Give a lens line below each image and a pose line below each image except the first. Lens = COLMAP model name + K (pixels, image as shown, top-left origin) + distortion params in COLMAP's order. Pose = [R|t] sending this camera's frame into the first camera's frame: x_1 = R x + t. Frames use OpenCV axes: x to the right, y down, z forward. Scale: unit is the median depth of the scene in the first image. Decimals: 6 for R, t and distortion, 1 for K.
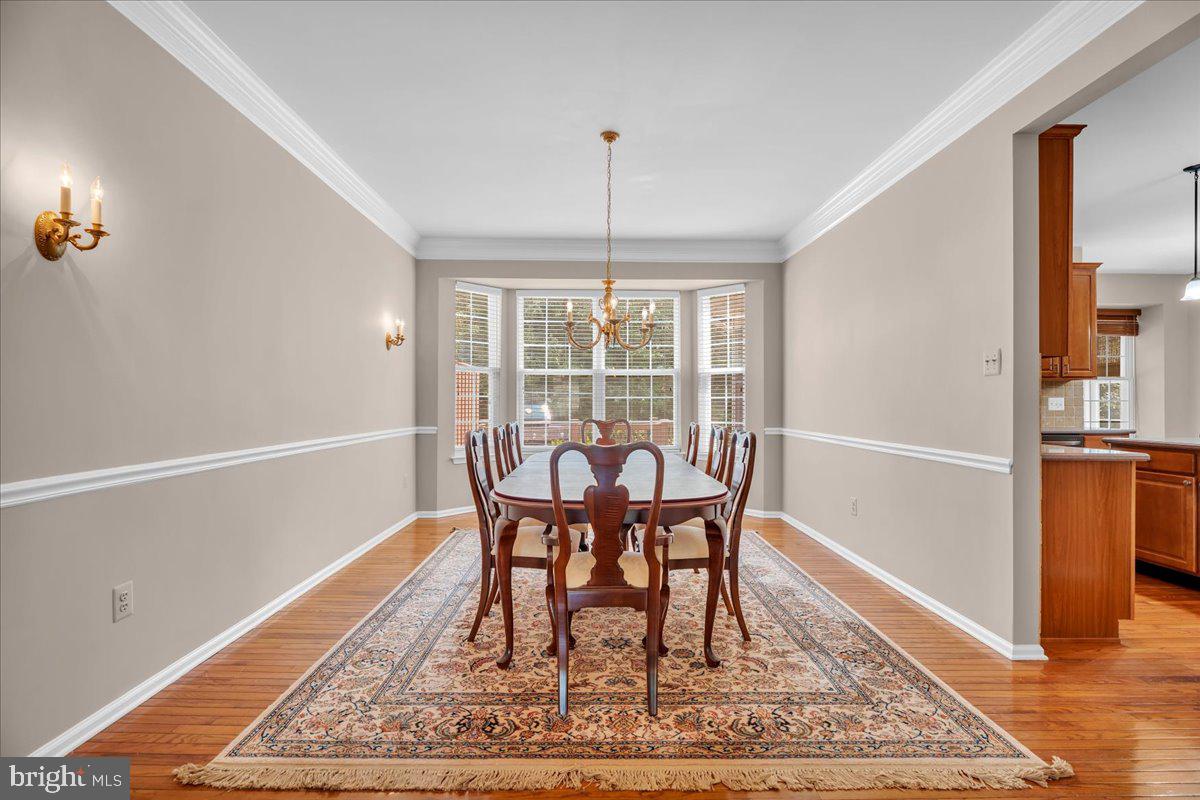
lens RADIAL K [[569.6, 0, 605.3], [0, 569.6, 401.9], [0, 0, 1]] dist [-0.003557, -0.000403]
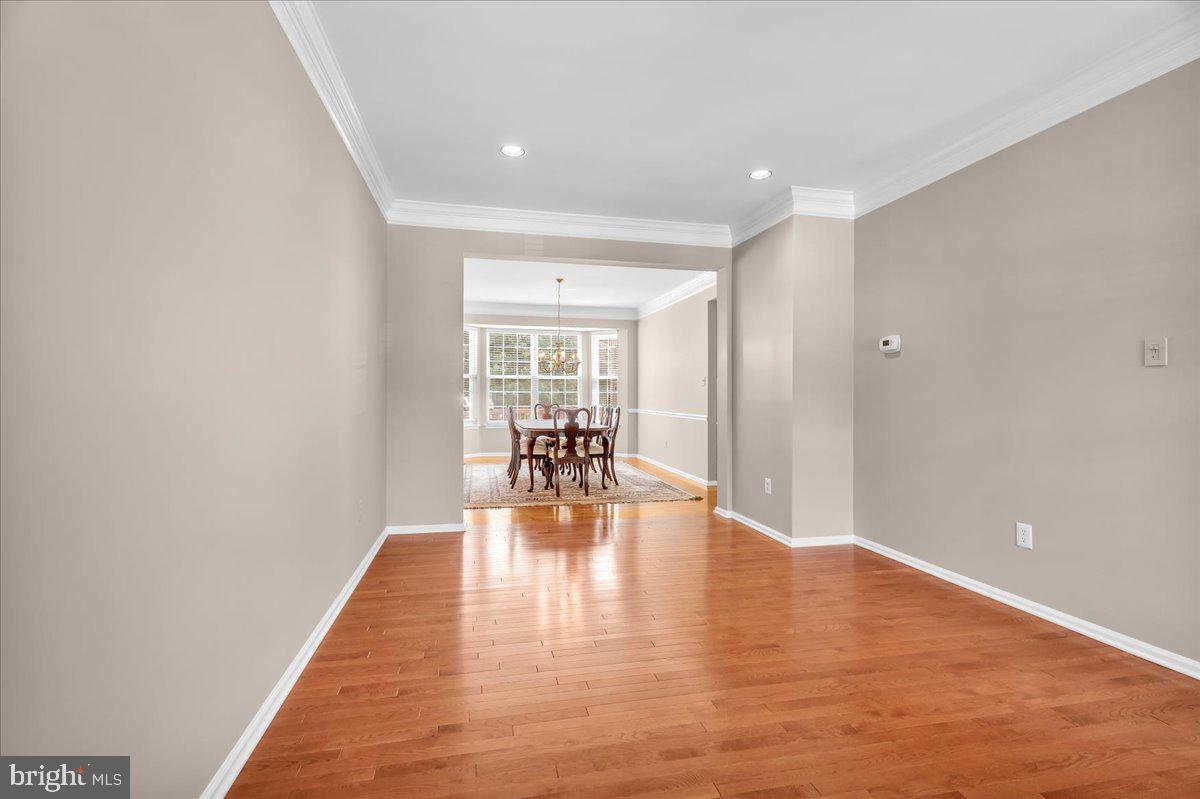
lens RADIAL K [[538.0, 0, 600.0], [0, 538.0, 399.5], [0, 0, 1]] dist [-0.000658, -0.000025]
pose [[0.979697, -0.000271, 0.200485, -0.161765], [-0.001822, 0.999946, 0.010252, -0.003116], [-0.200477, -0.010409, 0.979643, -0.702944]]
